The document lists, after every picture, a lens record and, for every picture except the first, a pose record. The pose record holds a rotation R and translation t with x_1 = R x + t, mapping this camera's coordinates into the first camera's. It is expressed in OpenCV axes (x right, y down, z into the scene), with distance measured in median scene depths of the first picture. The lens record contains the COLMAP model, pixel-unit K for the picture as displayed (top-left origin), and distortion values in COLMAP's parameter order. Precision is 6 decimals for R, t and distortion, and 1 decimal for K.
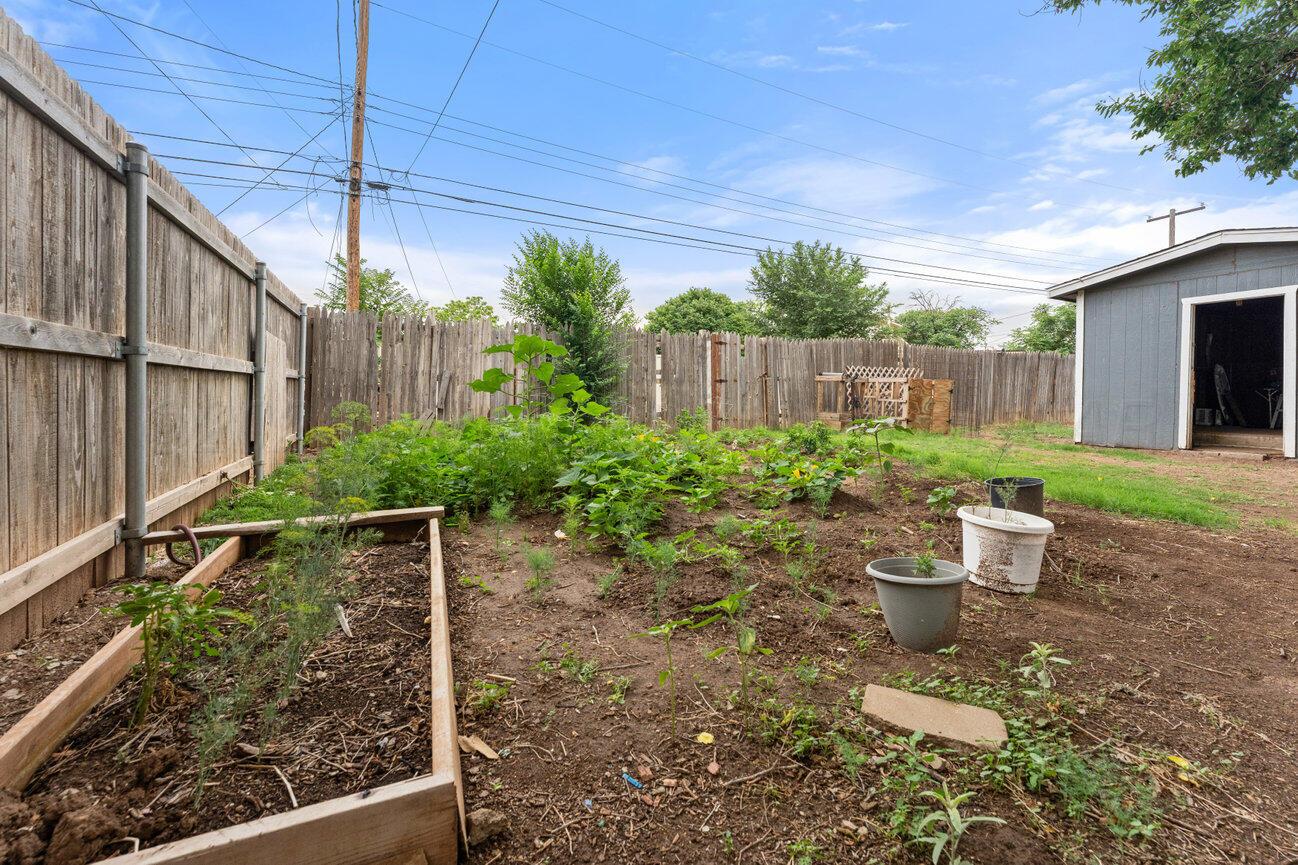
lens RADIAL K [[540.5, 0, 658.9], [0, 540.5, 396.7], [0, 0, 1]] dist [0.001044, 0.000560]
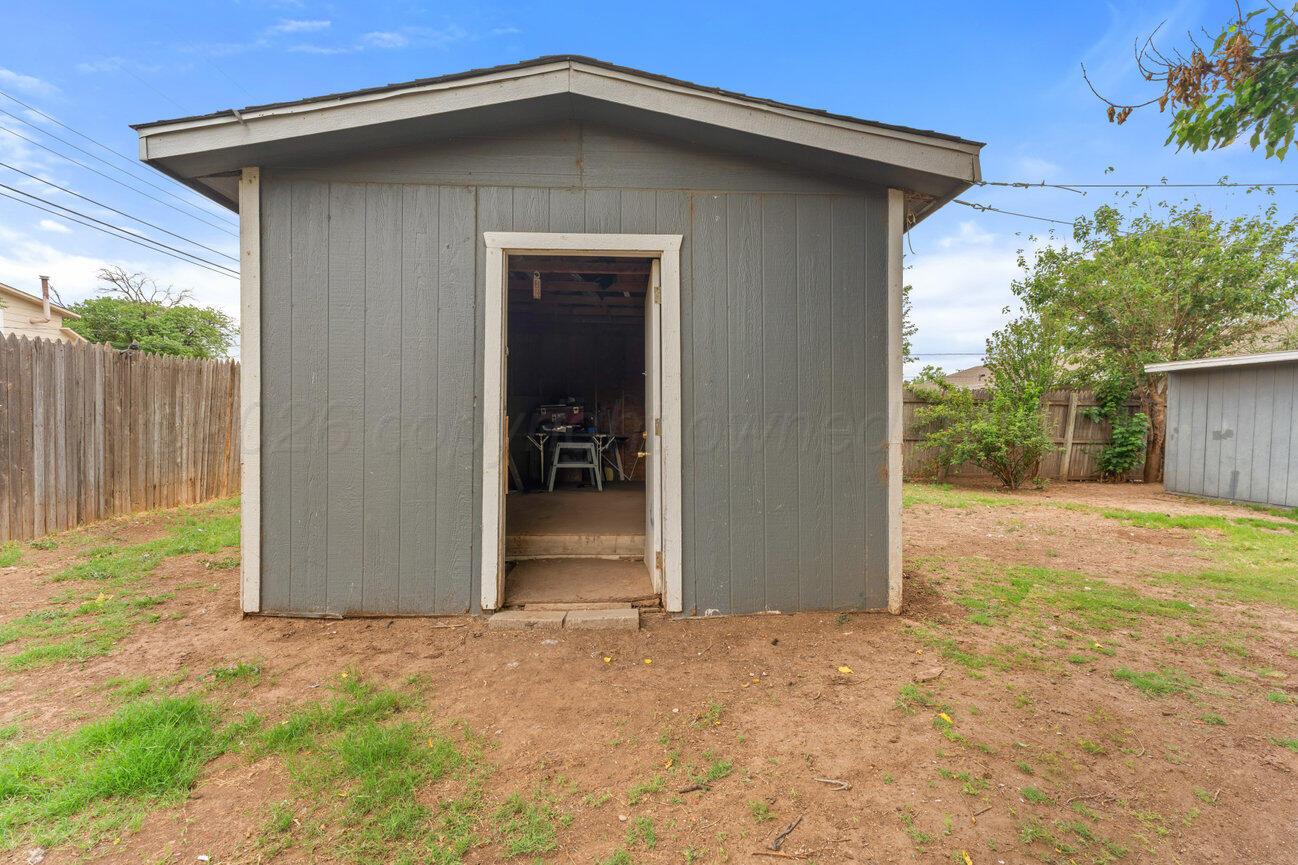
lens RADIAL K [[540.5, 0, 652.6], [0, 540.5, 427.2], [0, 0, 1]] dist [0.001044, 0.000560]
pose [[0.380552, -0.020613, 0.924530, 0.558295], [0.005623, 0.999785, 0.019976, -0.039496], [-0.924742, -0.002403, 0.380586, 0.636749]]
